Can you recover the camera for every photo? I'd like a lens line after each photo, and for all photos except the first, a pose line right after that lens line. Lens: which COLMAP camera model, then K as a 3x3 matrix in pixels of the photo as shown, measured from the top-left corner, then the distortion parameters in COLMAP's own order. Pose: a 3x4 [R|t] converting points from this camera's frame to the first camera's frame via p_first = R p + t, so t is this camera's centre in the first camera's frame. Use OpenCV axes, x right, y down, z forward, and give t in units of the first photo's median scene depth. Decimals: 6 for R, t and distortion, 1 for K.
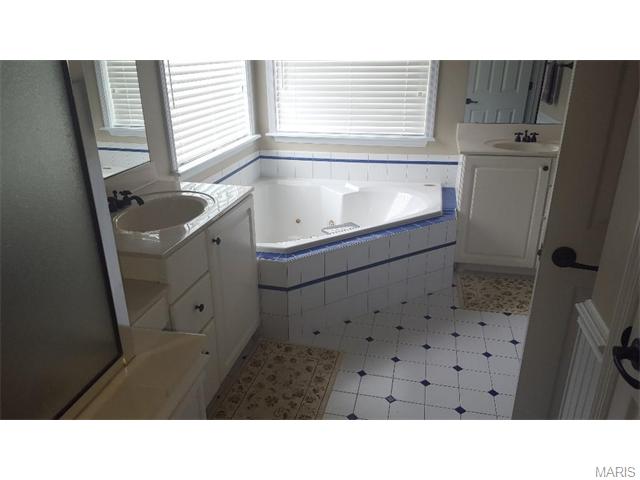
lens RADIAL K [[475.2, 0, 320.0], [0, 475.2, 240.0], [0, 0, 1]] dist [0.128306, -0.191571]
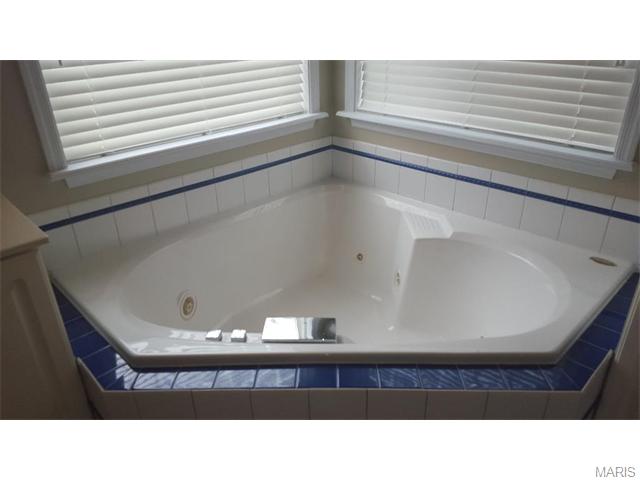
lens RADIAL K [[475.2, 0, 320.0], [0, 475.2, 240.0], [0, 0, 1]] dist [0.128306, -0.191571]
pose [[0.839323, 0.235978, -0.489746, 0.225986], [-0.187625, 0.971263, 0.146442, -0.153388], [0.510229, -0.031023, 0.859479, 0.461324]]
